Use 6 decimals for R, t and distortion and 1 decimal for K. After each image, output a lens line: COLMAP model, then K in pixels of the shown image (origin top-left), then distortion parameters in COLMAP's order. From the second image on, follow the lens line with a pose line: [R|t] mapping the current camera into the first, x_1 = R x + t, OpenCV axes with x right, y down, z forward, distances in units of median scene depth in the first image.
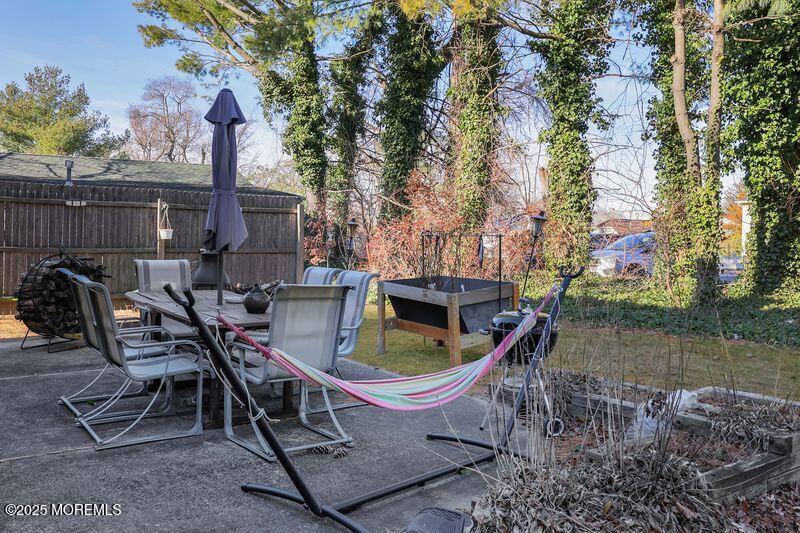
lens RADIAL K [[713.1, 0, 401.0], [0, 713.1, 317.3], [0, 0, 1]] dist [0.000844, 0.002874]
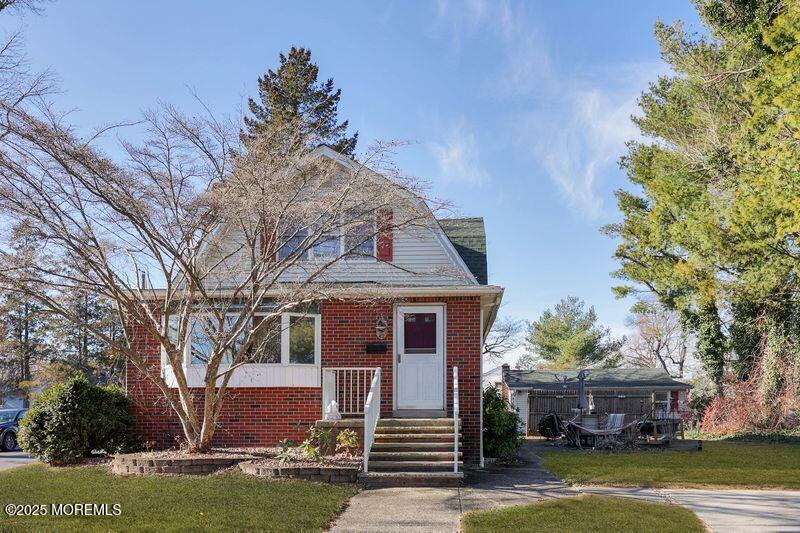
lens RADIAL K [[713.1, 0, 401.0], [0, 713.1, 317.3], [0, 0, 1]] dist [0.000844, 0.002874]
pose [[0.765410, -0.104074, -0.635071, 0.352561], [-0.060009, 0.970994, -0.231449, 0.089072], [0.640738, 0.215263, 0.736964, -0.612201]]
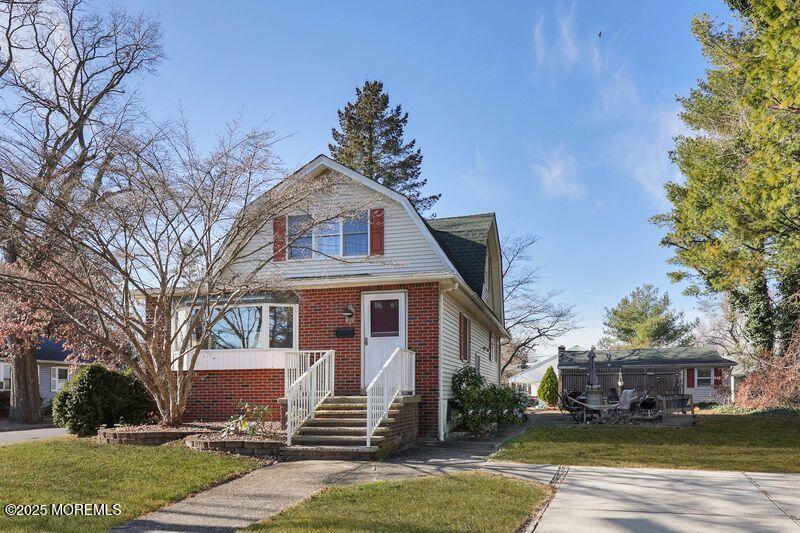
lens RADIAL K [[595.2, 0, 398.1], [0, 595.2, 318.7], [0, 0, 1]] dist [0.002254, -0.000335]
pose [[0.624999, -0.116127, -0.771940, 0.410602], [-0.071894, 0.976108, -0.205049, 0.075190], [0.777308, 0.183653, 0.601717, -0.484006]]
